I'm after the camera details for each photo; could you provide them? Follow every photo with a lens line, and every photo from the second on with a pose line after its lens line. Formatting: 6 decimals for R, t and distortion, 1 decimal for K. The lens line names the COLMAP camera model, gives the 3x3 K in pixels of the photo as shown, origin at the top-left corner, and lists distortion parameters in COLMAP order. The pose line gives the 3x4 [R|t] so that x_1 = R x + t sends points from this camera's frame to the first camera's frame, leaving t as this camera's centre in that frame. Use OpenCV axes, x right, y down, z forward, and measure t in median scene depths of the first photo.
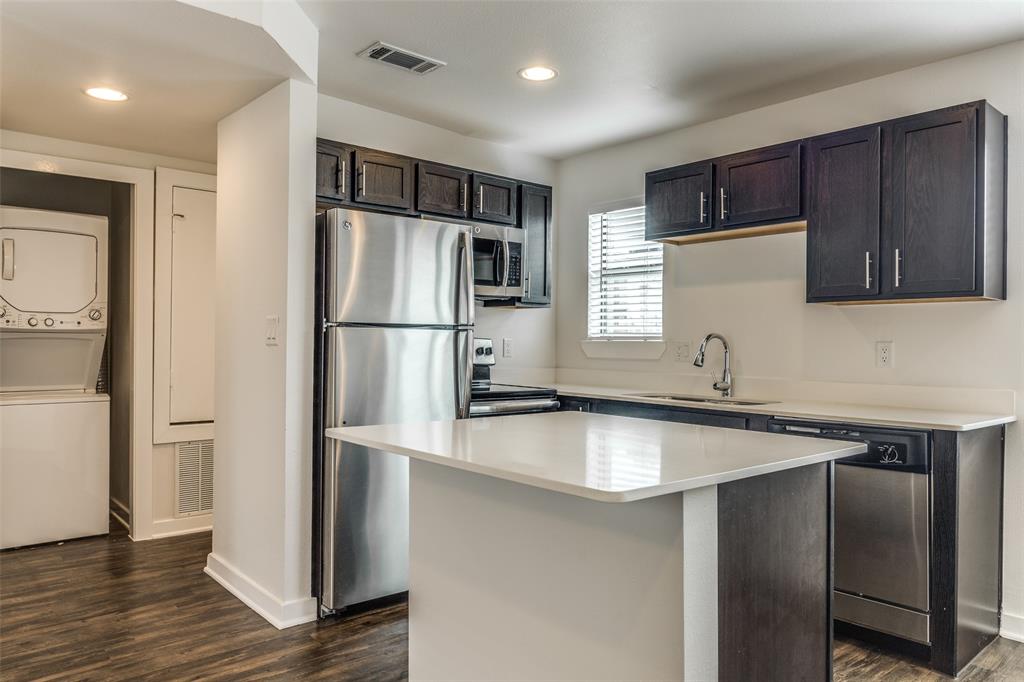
lens RADIAL K [[699.7, 0, 476.2], [0, 699.7, 340.6], [0, 0, 1]] dist [-0.013602, 0.010905]
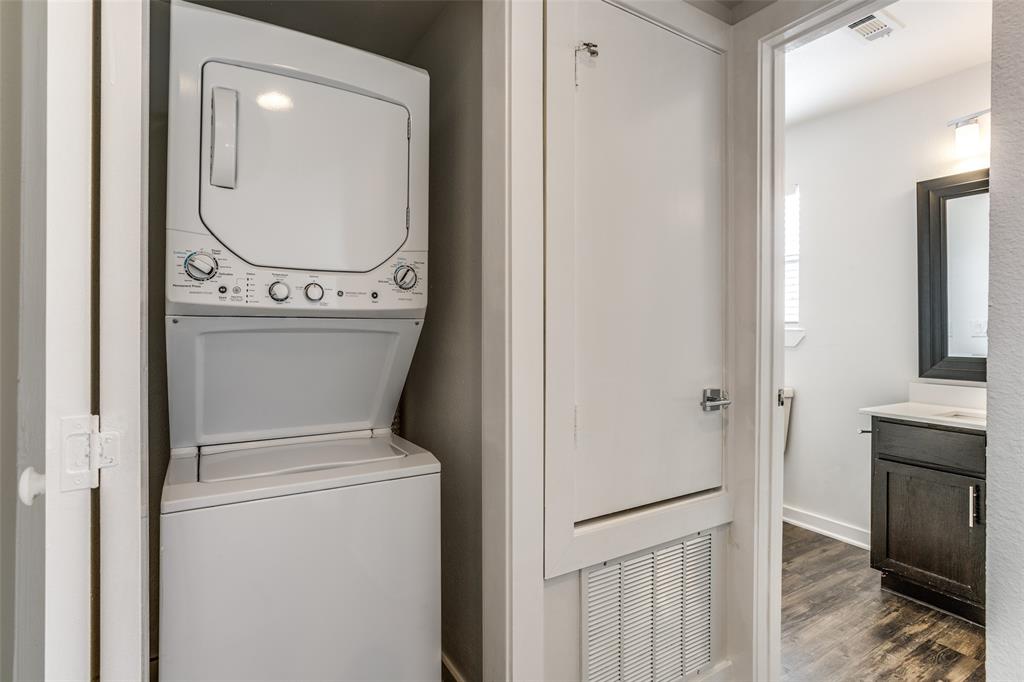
lens RADIAL K [[502.4, 0, 498.1], [0, 502.4, 319.9], [0, 0, 1]] dist [-0.031911, 0.017035]
pose [[0.988021, -0.007430, -0.154143, -0.465459], [0.004953, 0.999853, -0.016443, -0.004230], [0.154243, 0.015483, 0.987912, 0.732696]]
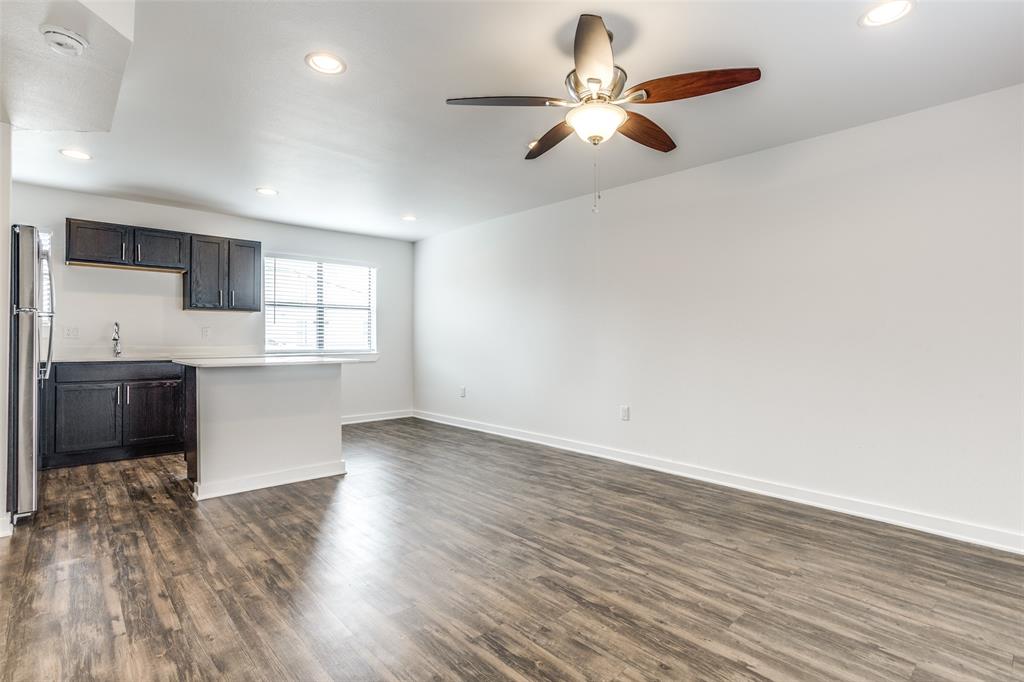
lens RADIAL K [[502.4, 0, 517.7], [0, 502.4, 336.3], [0, 0, 1]] dist [-0.031911, 0.017035]
pose [[-0.065993, -0.004414, 0.997810, -0.949949], [-0.005020, 0.999979, 0.004091, 0.015641], [-0.997807, -0.004739, -0.066014, 0.065676]]
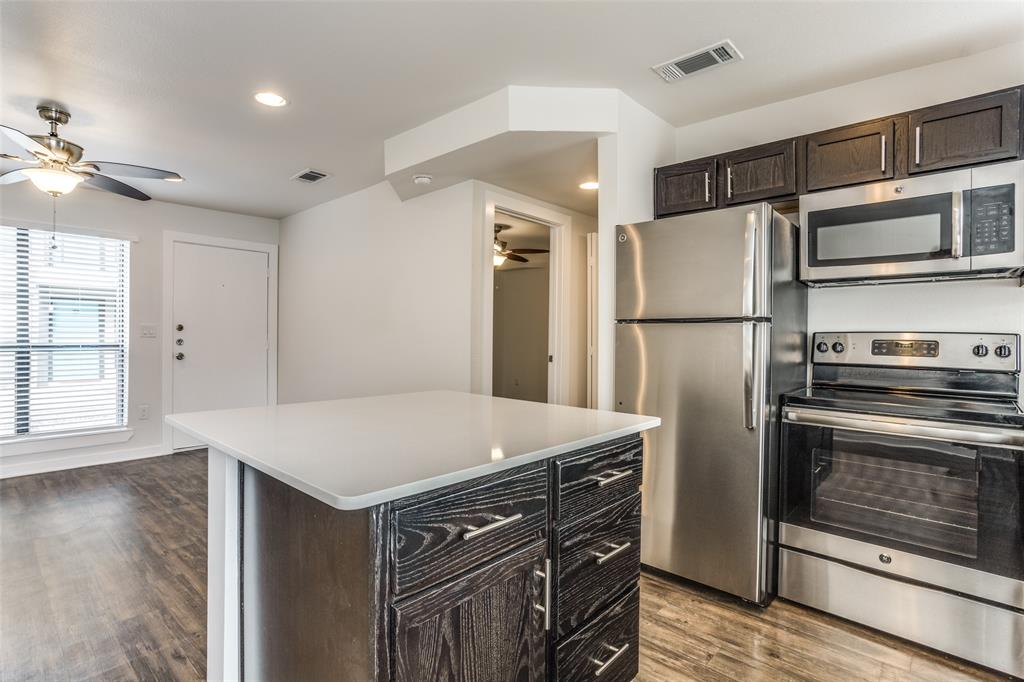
lens RADIAL K [[502.4, 0, 507.0], [0, 502.4, 337.8], [0, 0, 1]] dist [-0.031911, 0.017035]
pose [[0.140405, -0.005784, -0.990077, 0.478603], [-0.006555, 0.999956, -0.006771, 0.009046], [0.990073, 0.007441, 0.140360, 0.514508]]
